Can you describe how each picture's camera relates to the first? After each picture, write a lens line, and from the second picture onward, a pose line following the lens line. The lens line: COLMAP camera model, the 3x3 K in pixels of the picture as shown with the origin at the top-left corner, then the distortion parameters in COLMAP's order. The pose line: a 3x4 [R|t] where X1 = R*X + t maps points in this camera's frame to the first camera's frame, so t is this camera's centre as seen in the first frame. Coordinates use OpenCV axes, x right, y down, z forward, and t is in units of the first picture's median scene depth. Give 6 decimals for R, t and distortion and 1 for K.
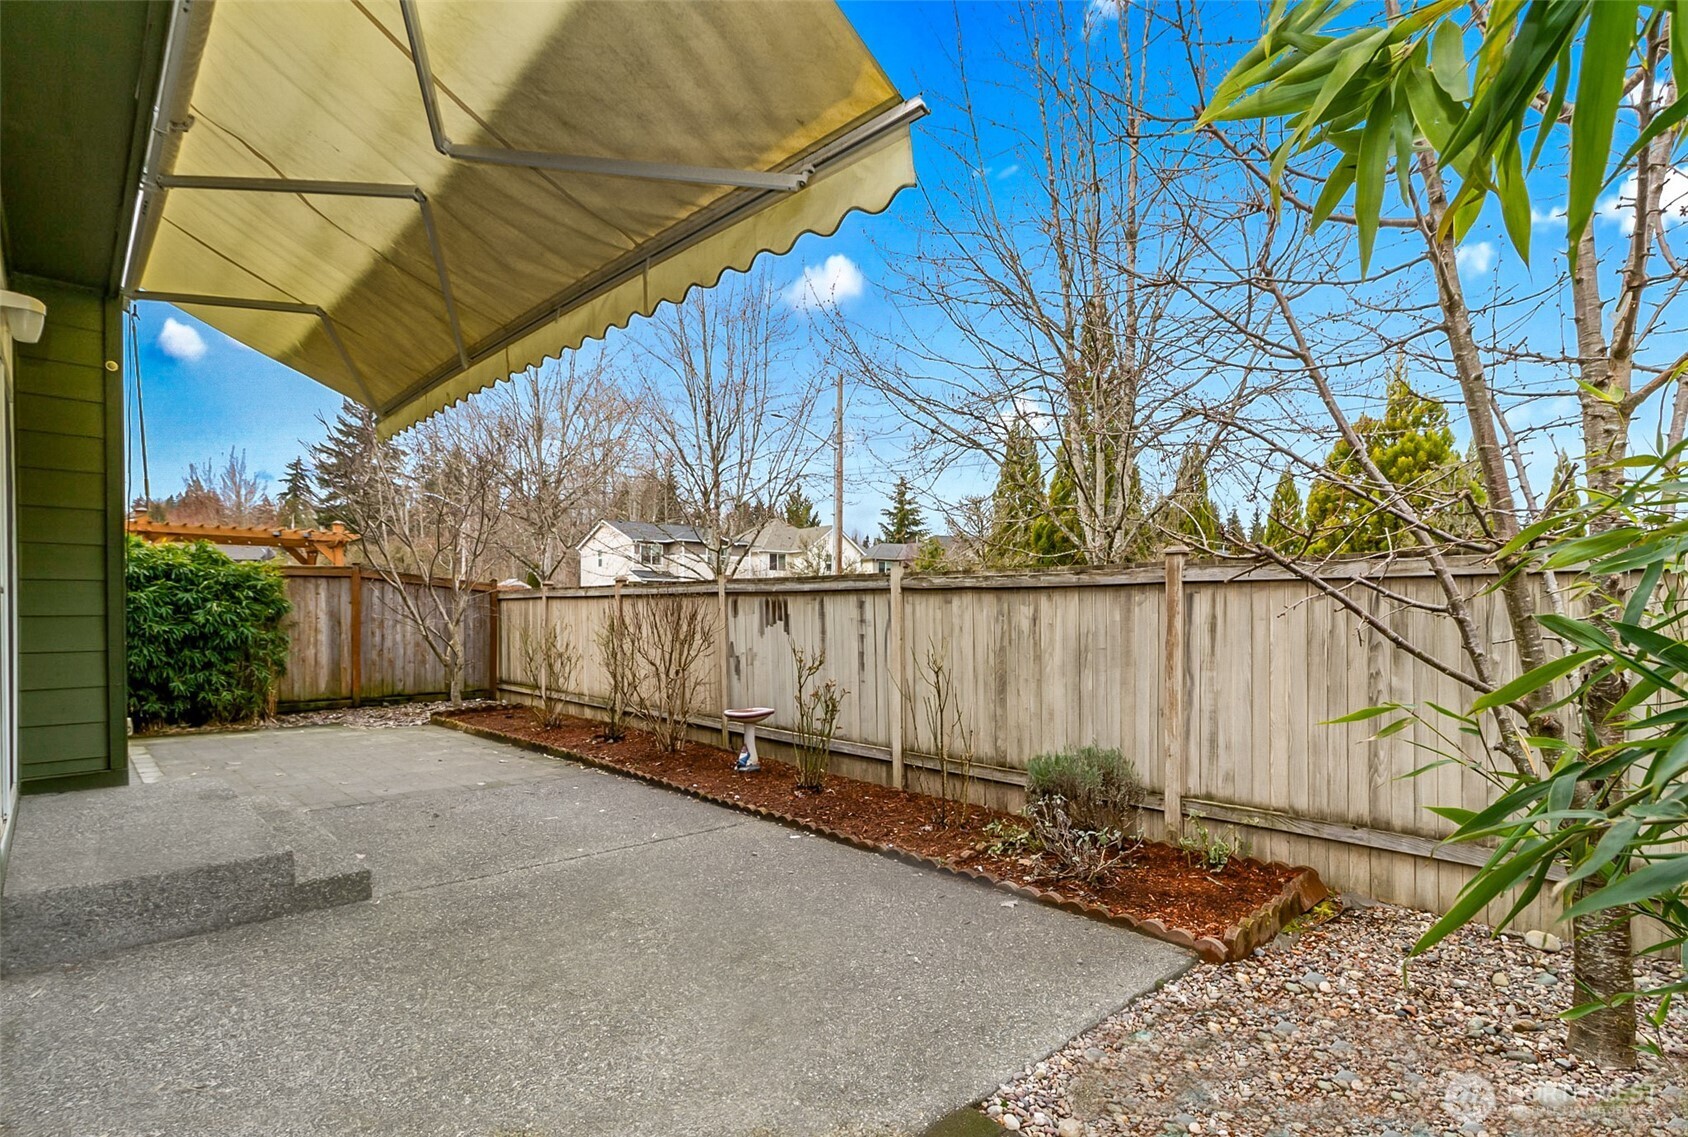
lens RADIAL K [[799.6, 0, 923.7], [0, 799.6, 618.0], [0, 0, 1]] dist [0.002799, 0.002480]
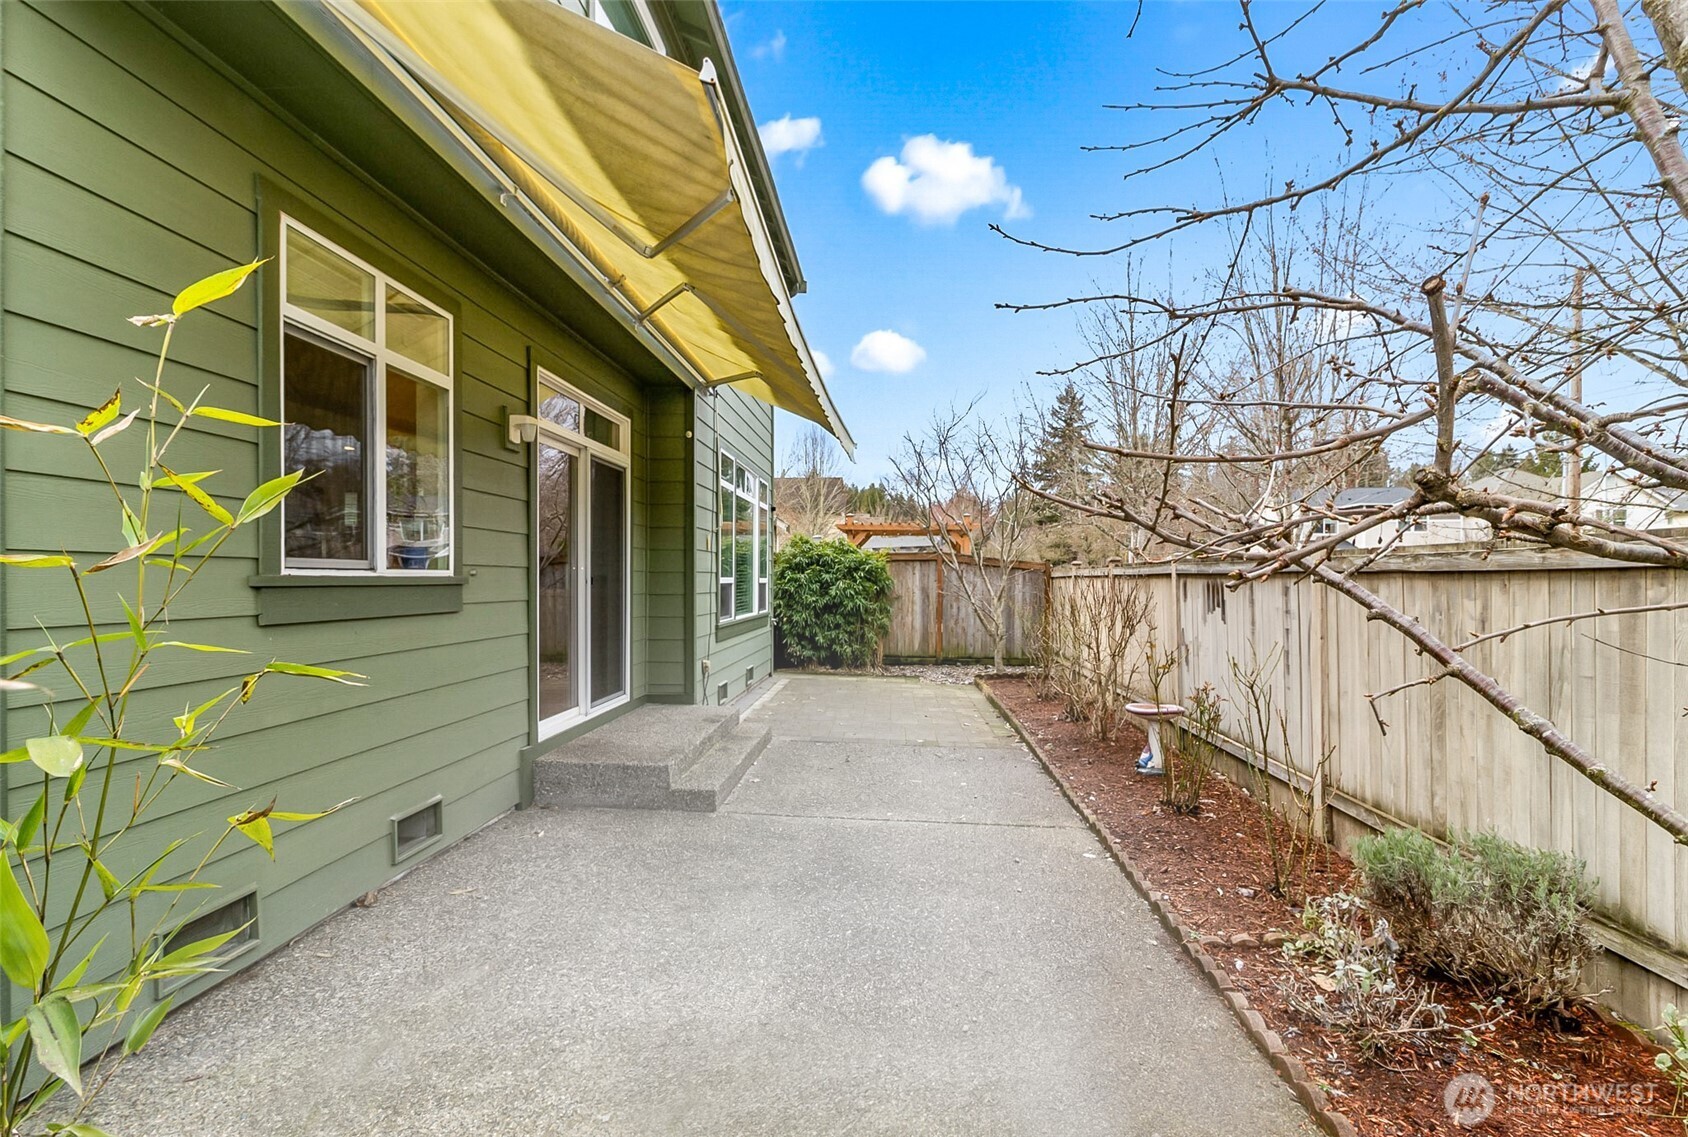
lens RADIAL K [[799.6, 0, 868.0], [0, 799.6, 582.6], [0, 0, 1]] dist [0.002799, 0.002480]
pose [[0.648925, 0.006792, -0.760822, 0.230601], [-0.013803, 0.999901, -0.002846, -0.015349], [0.760727, 0.012349, 0.648954, 0.152268]]
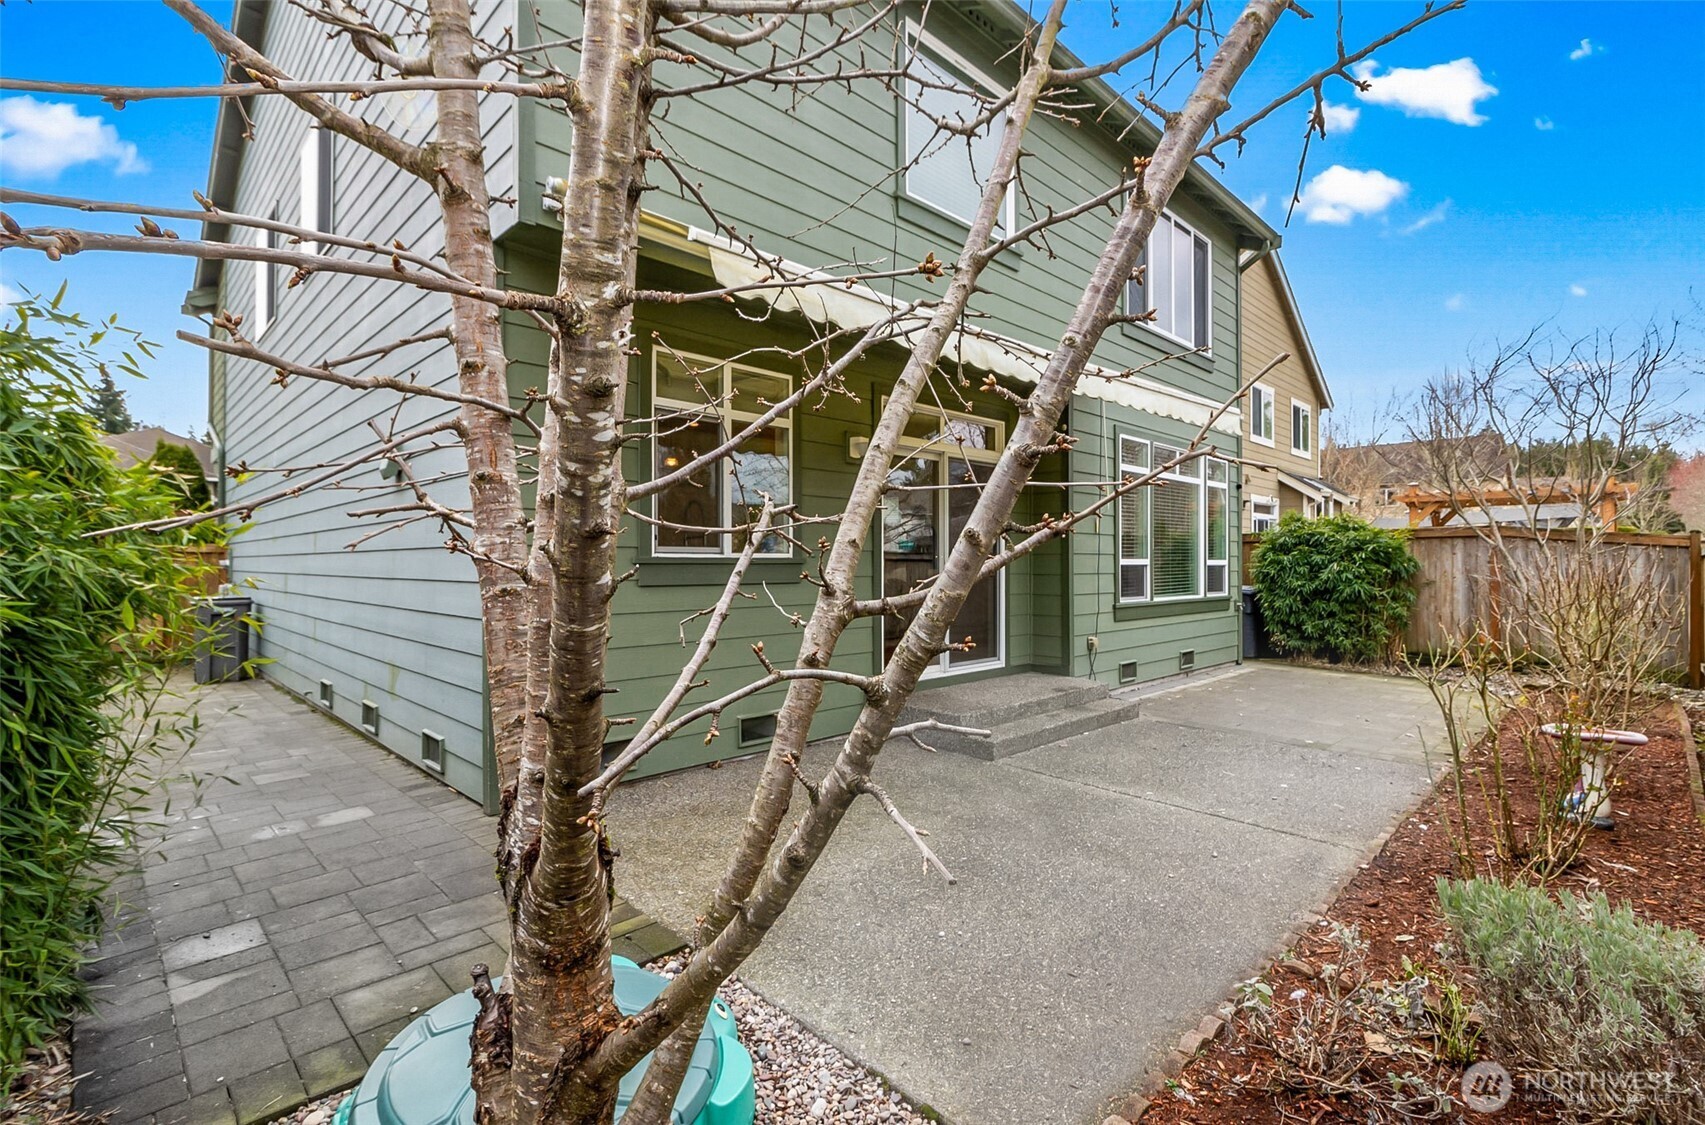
lens RADIAL K [[807.6, 0, 891.1], [0, 807.6, 561.2], [0, 0, 1]] dist [0.002799, 0.002480]
pose [[-0.017794, -0.001221, -0.999841, 0.410382], [-0.012604, 0.999920, -0.000997, -0.014387], [0.999762, 0.012585, -0.017808, 0.391176]]
